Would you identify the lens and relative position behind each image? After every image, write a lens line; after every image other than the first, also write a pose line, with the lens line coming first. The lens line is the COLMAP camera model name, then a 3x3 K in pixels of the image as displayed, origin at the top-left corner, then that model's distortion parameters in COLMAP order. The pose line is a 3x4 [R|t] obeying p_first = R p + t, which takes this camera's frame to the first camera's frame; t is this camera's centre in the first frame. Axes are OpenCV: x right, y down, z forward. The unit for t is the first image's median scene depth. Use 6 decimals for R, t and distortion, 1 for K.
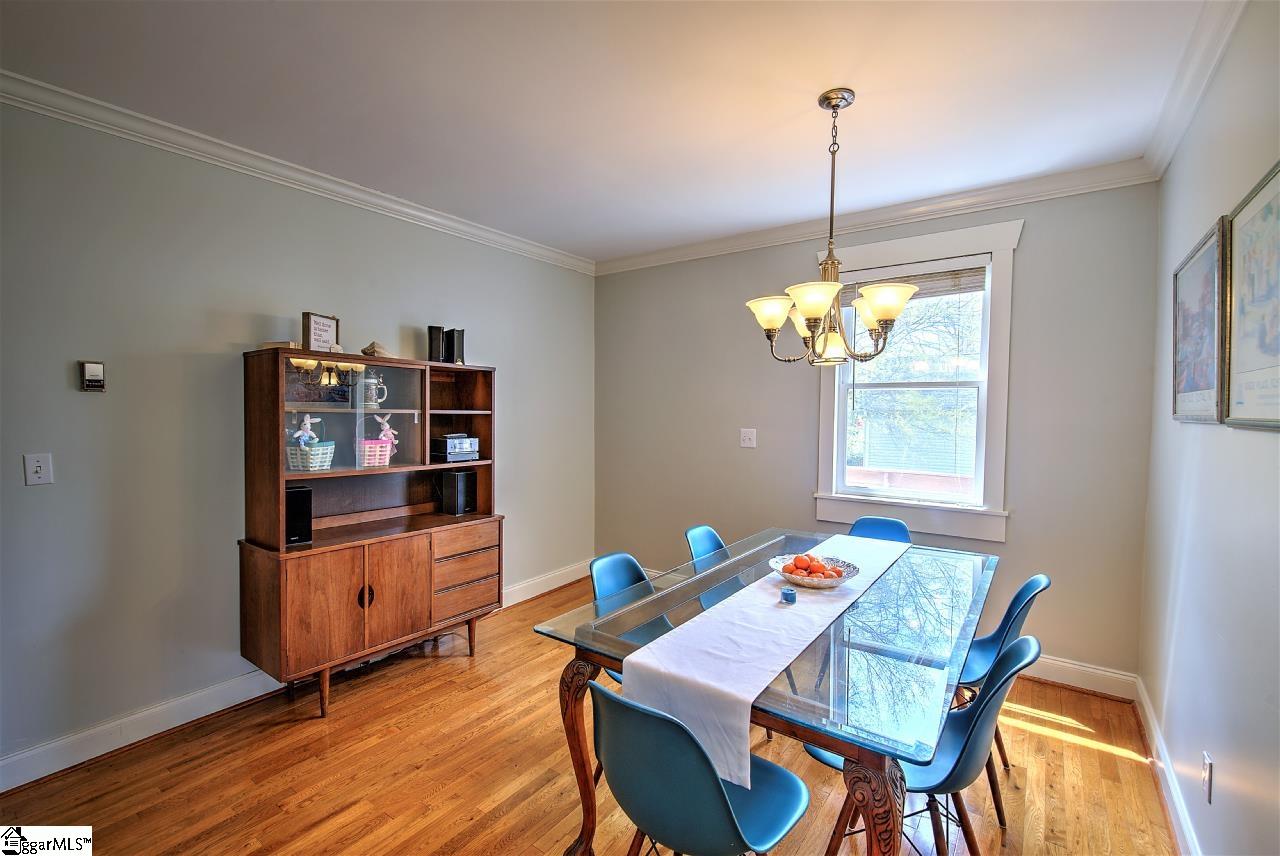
lens RADIAL K [[552.7, 0, 643.4], [0, 552.7, 430.6], [0, 0, 1]] dist [0.001260, -0.000890]
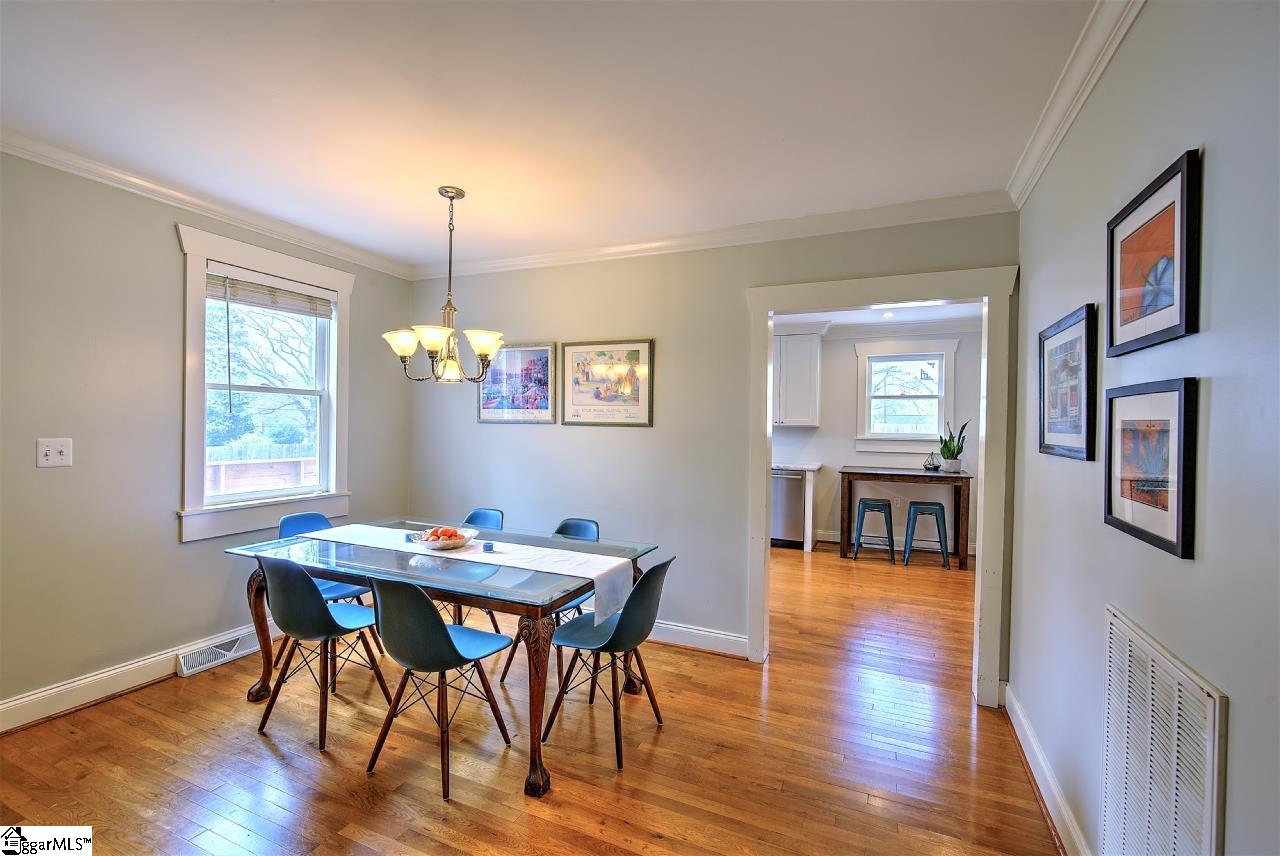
lens RADIAL K [[552.7, 0, 643.4], [0, 552.7, 430.6], [0, 0, 1]] dist [0.001260, -0.000890]
pose [[-0.209904, -0.022852, 0.977455, -0.787804], [0.017967, 0.999468, 0.027225, -0.022823], [-0.977557, 0.023276, -0.209381, 0.586133]]
